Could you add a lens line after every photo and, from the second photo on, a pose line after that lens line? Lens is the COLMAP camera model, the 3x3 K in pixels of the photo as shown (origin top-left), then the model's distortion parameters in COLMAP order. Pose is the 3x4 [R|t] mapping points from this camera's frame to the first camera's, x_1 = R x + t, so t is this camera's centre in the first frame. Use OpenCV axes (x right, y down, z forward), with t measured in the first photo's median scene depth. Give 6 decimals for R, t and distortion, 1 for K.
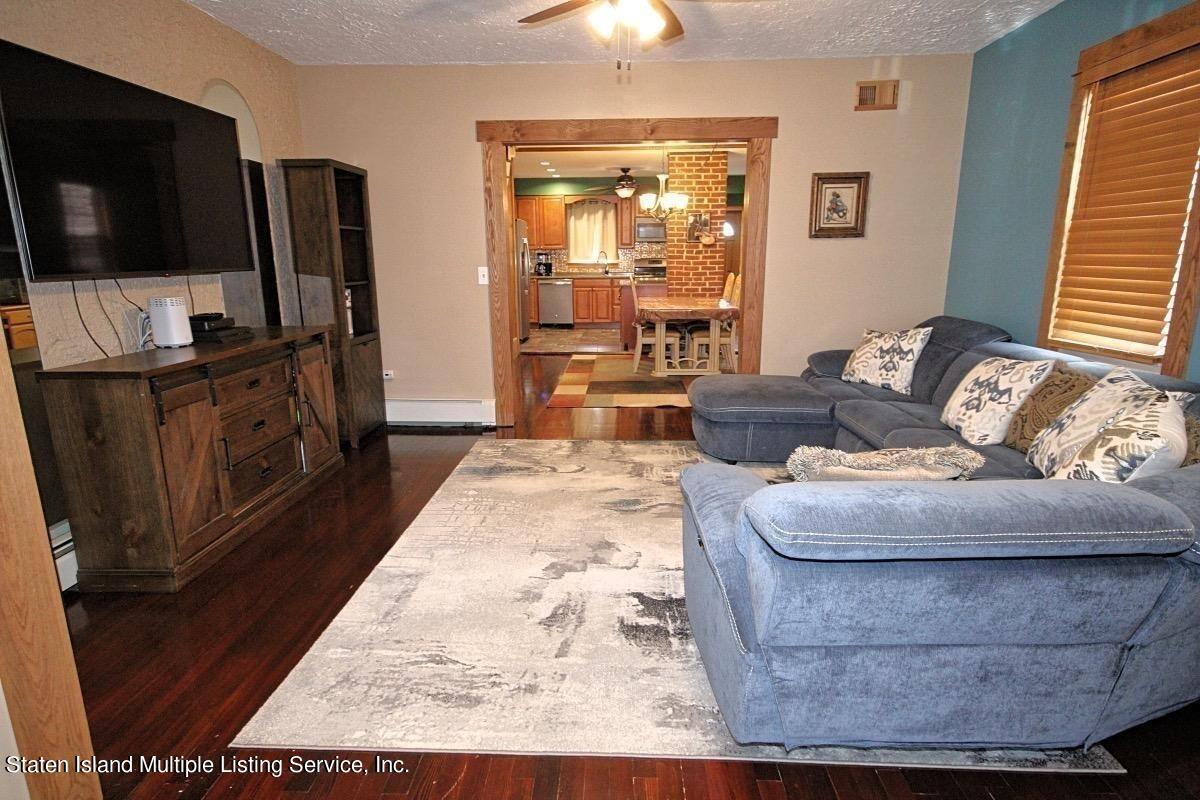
lens RADIAL K [[640.2, 0, 602.0], [0, 640.2, 399.4], [0, 0, 1]] dist [0.013108, 0.005097]
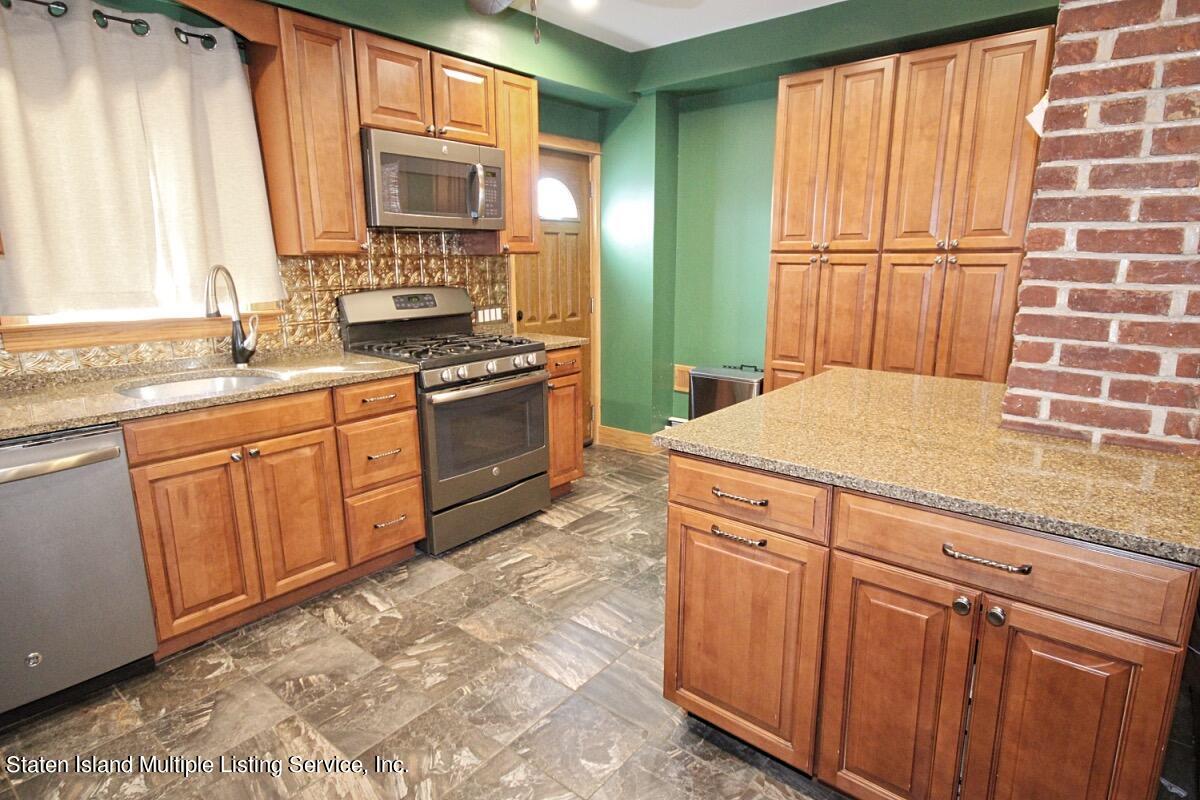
lens RADIAL K [[644.3, 0, 597.1], [0, 644.3, 401.2], [0, 0, 1]] dist [0.007035, 0.000709]
pose [[0.616713, -0.171448, 0.768291, -0.250350], [0.177494, 0.981146, 0.076472, -0.457494], [-0.766917, 0.089206, 0.635516, 1.949378]]
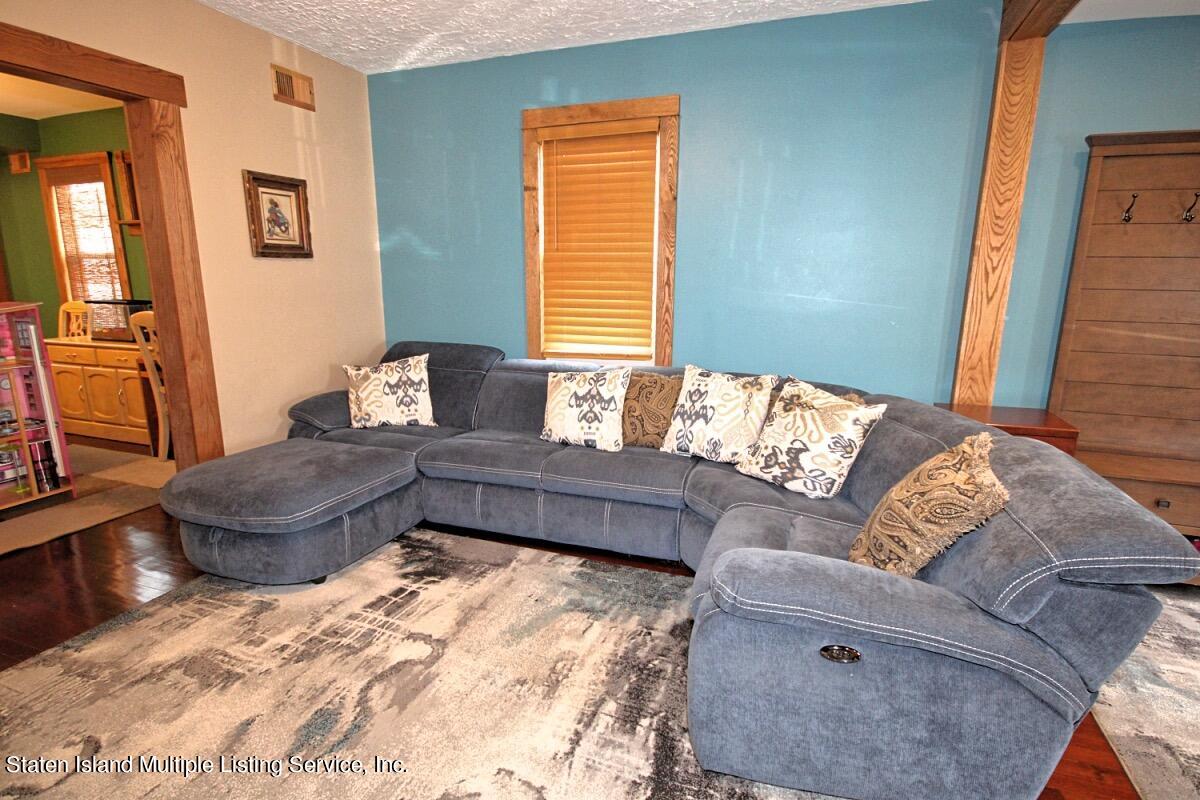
lens RADIAL K [[593.1, 0, 597.2], [0, 593.1, 400.2], [0, 0, 1]] dist [0.009406, -0.008010]
pose [[0.313760, -0.188453, 0.930613, -0.238966], [0.204442, 0.970526, 0.127606, -0.099181], [-0.927231, 0.150219, 0.343040, 0.432188]]
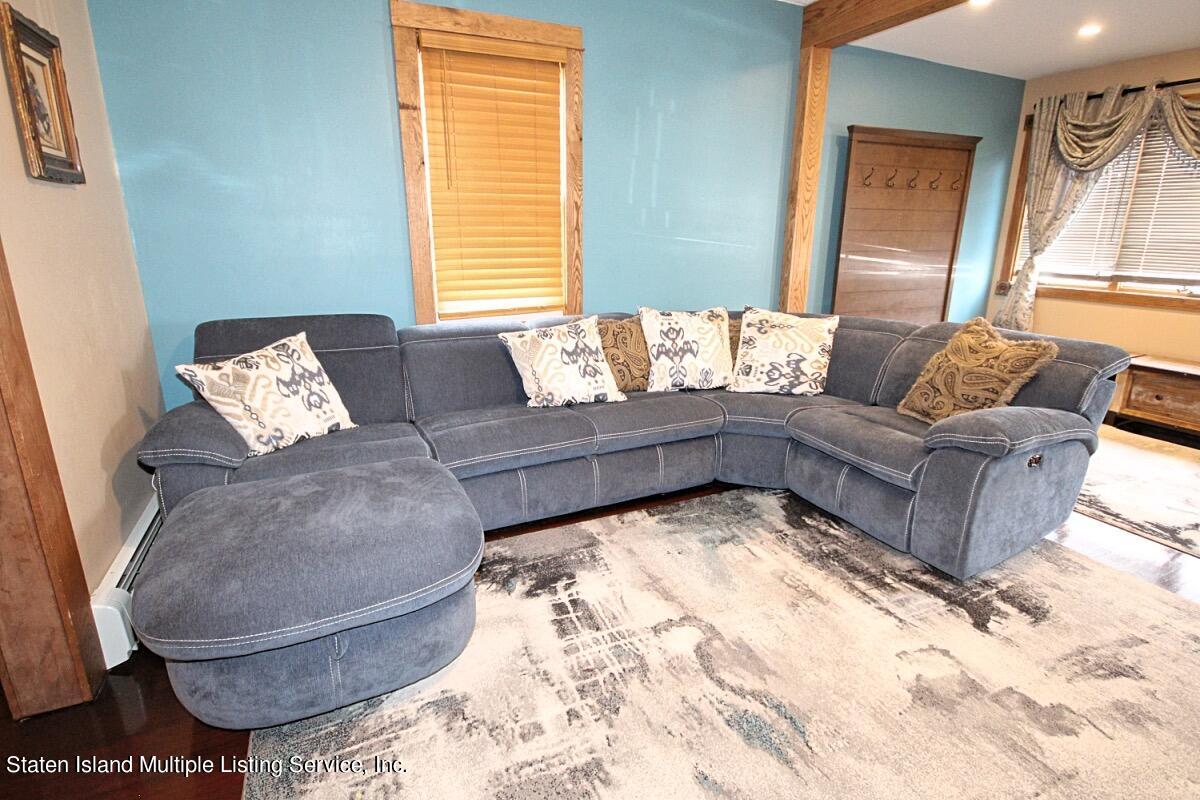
lens RADIAL K [[608.3, 0, 602.2], [0, 608.3, 400.0], [0, 0, 1]] dist [0.009858, -0.008921]
pose [[-0.454544, -0.232296, 0.859900, -0.191052], [0.199753, 0.914221, 0.352560, -0.196736], [-0.868037, 0.332022, -0.369152, 0.919779]]
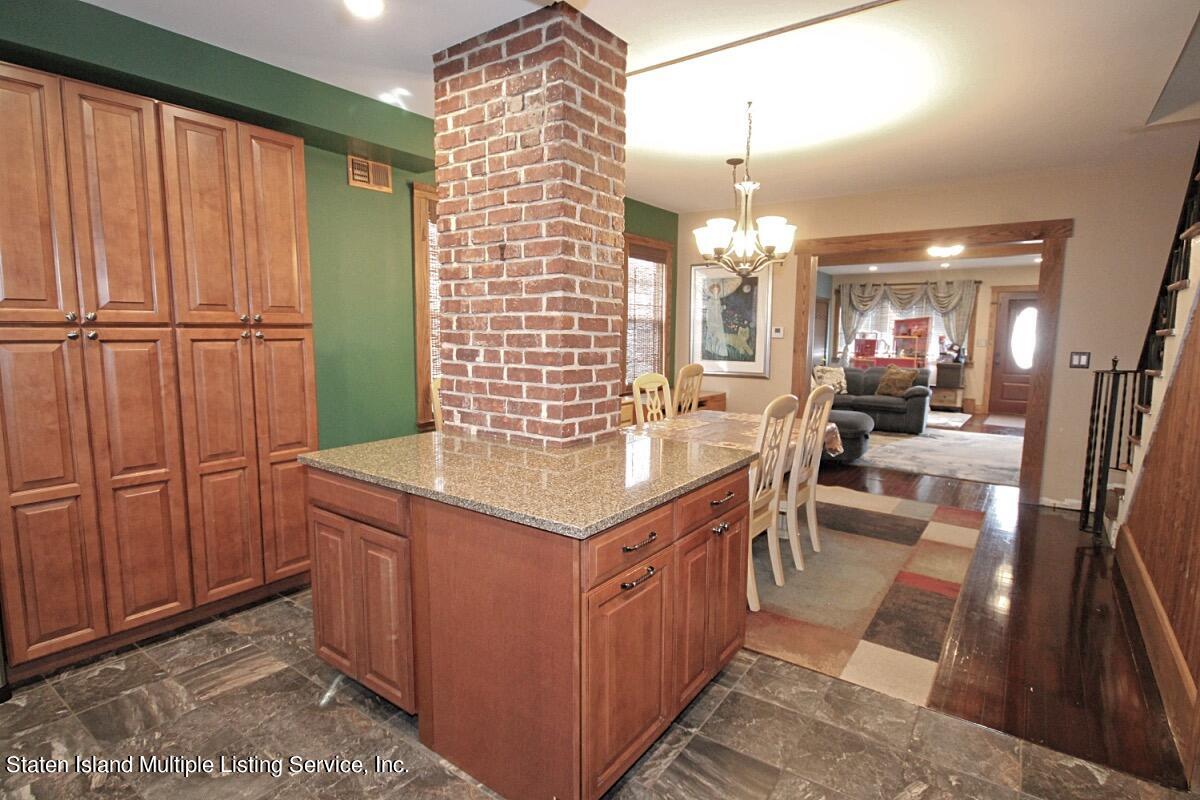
lens RADIAL K [[608.3, 0, 597.0], [0, 608.3, 397.3], [0, 0, 1]] dist [0.009858, -0.008921]
pose [[-0.829107, -0.063078, 0.555521, -0.123634], [0.123356, 0.948490, 0.291805, -0.563285], [-0.545312, 0.310465, -0.778618, 2.396109]]
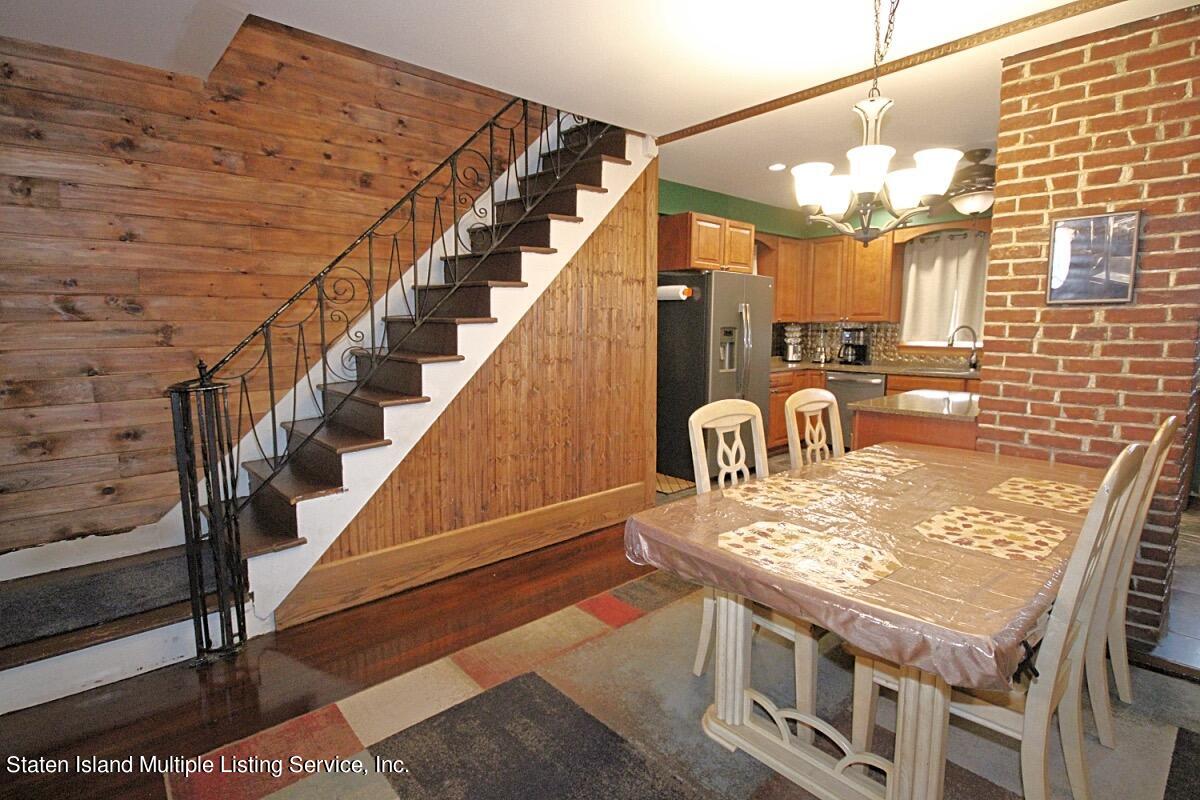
lens RADIAL K [[593.1, 0, 606.7], [0, 593.1, 400.6], [0, 0, 1]] dist [0.009406, -0.008010]
pose [[0.700634, 0.096329, -0.706988, 0.372222], [-0.162326, 0.986382, -0.026470, -0.280082], [0.694811, 0.133308, 0.706730, 1.170461]]
